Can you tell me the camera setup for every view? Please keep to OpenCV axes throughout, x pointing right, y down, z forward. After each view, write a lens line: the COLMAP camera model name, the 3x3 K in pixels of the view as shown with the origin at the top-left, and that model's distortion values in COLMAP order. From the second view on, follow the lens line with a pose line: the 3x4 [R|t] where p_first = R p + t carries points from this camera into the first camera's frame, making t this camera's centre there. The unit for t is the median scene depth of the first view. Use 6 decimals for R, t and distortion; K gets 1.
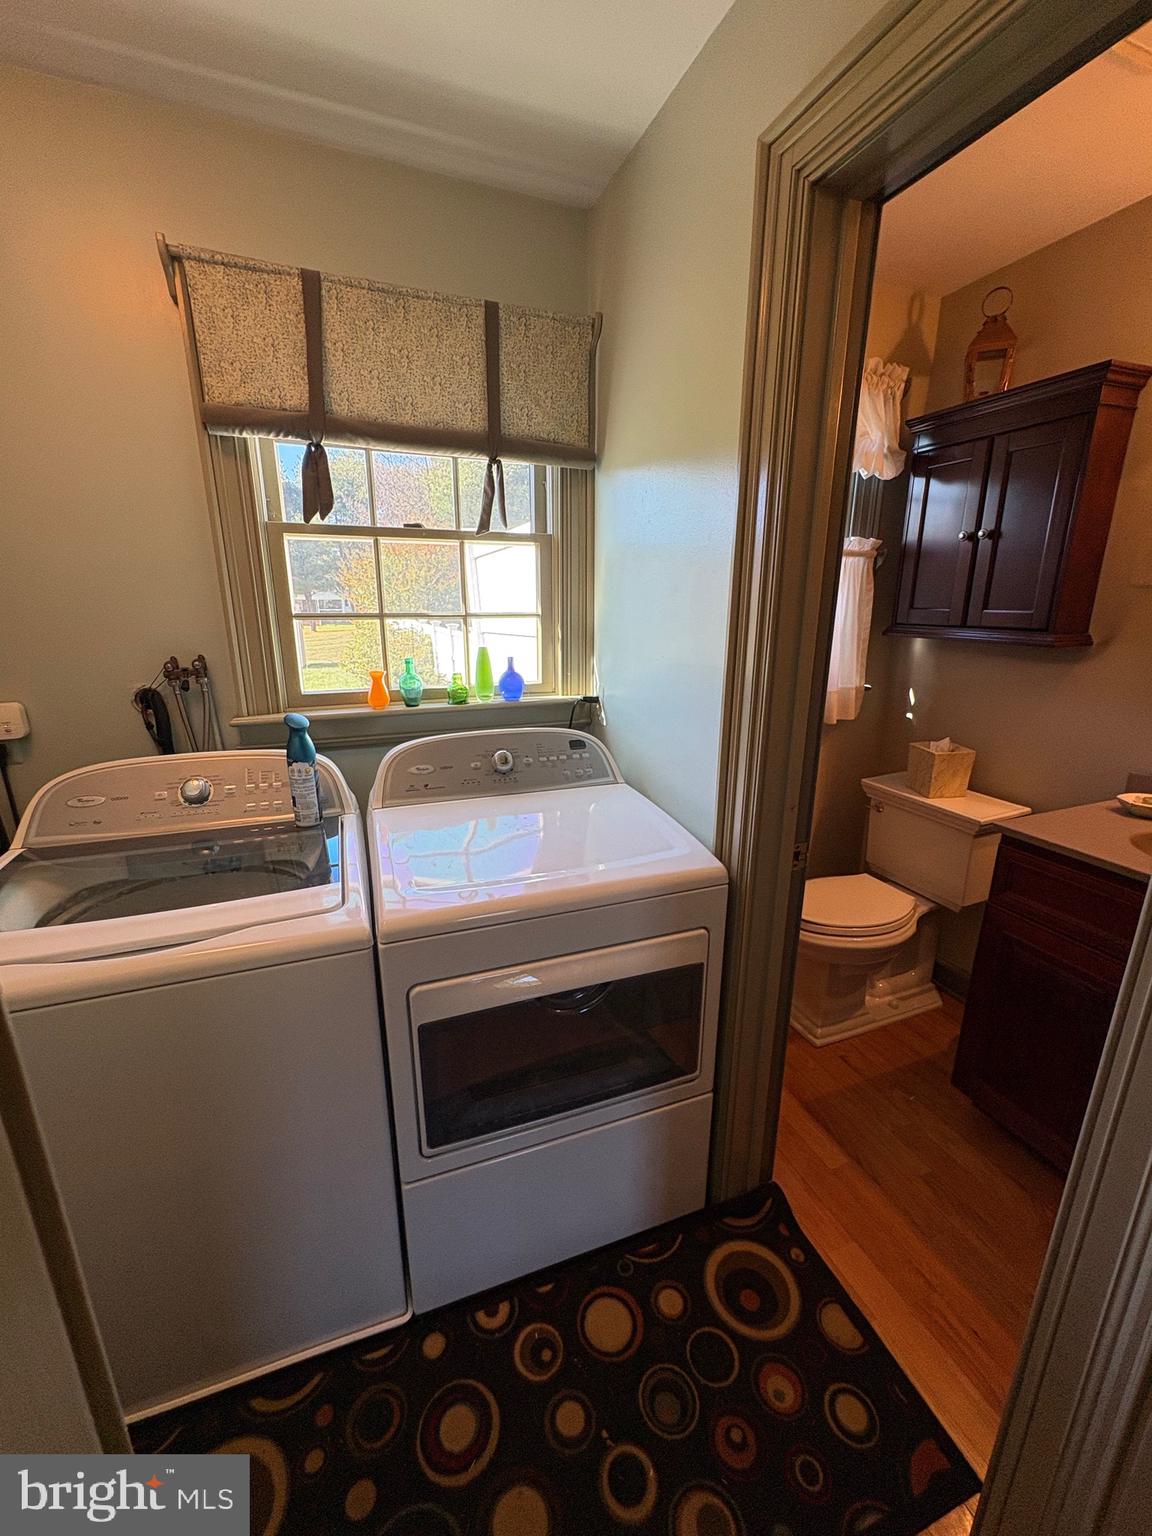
lens RADIAL K [[612.1, 0, 575.9], [0, 612.1, 763.0], [0, 0, 1]] dist [-0.000541, 0.000125]
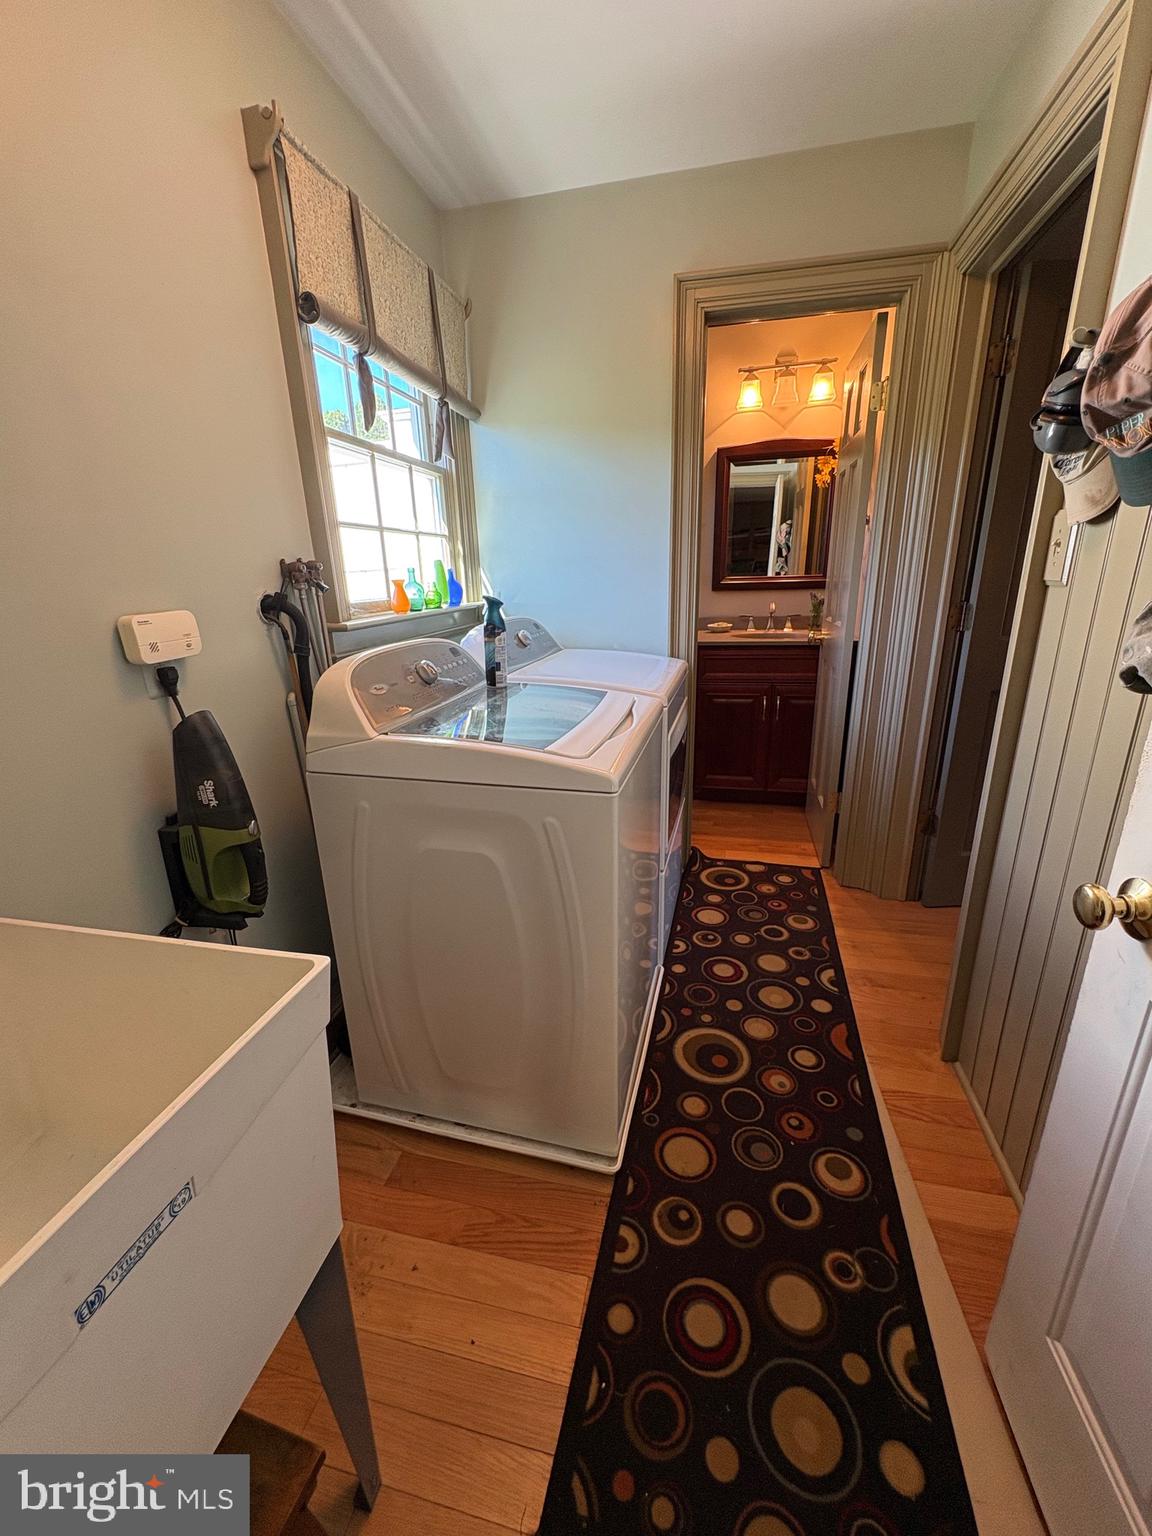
lens RADIAL K [[612.1, 0, 576.2], [0, 612.1, 767.0], [0, 0, 1]] dist [-0.000541, 0.000125]
pose [[0.575970, -0.272162, 0.770835, -1.407632], [0.248203, 0.956659, 0.152314, 0.111420], [-0.778880, 0.103596, 0.618558, 0.134899]]
